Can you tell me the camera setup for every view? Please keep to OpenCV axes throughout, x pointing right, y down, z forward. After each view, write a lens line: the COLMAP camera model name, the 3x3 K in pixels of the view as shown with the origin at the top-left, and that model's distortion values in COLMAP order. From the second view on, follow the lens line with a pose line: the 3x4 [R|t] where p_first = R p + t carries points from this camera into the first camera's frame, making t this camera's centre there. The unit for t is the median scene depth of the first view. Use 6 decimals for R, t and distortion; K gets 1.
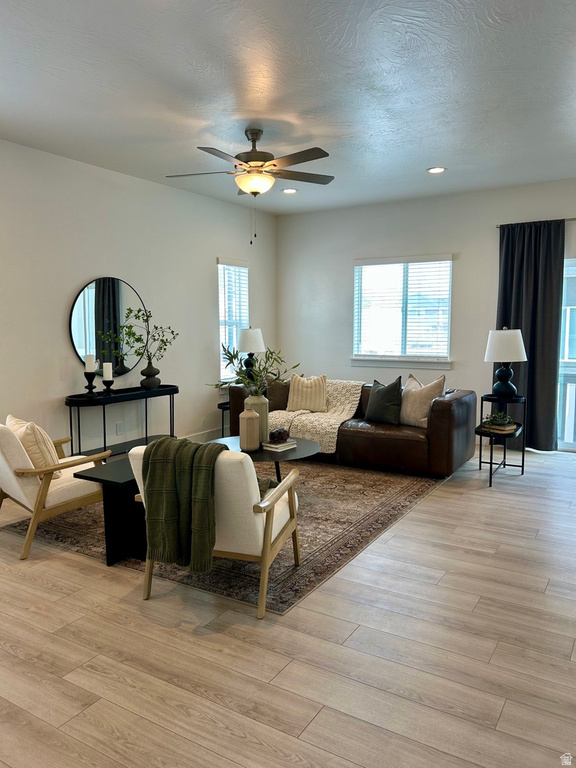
lens RADIAL K [[573.8, 0, 280.9], [0, 573.8, 383.9], [0, 0, 1]] dist [0.023329, -0.028099]
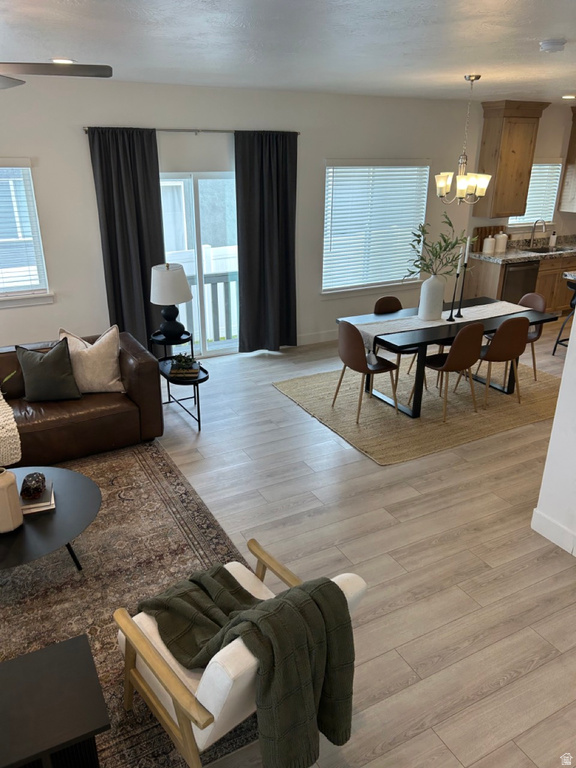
lens RADIAL K [[573.8, 0, 280.6], [0, 573.8, 381.6], [0, 0, 1]] dist [0.023329, -0.028099]
pose [[0.496202, -0.315725, 0.808765, -0.346318], [0.091836, 0.945396, 0.312718, -0.199526], [-0.863336, -0.080897, 0.498102, 0.377880]]
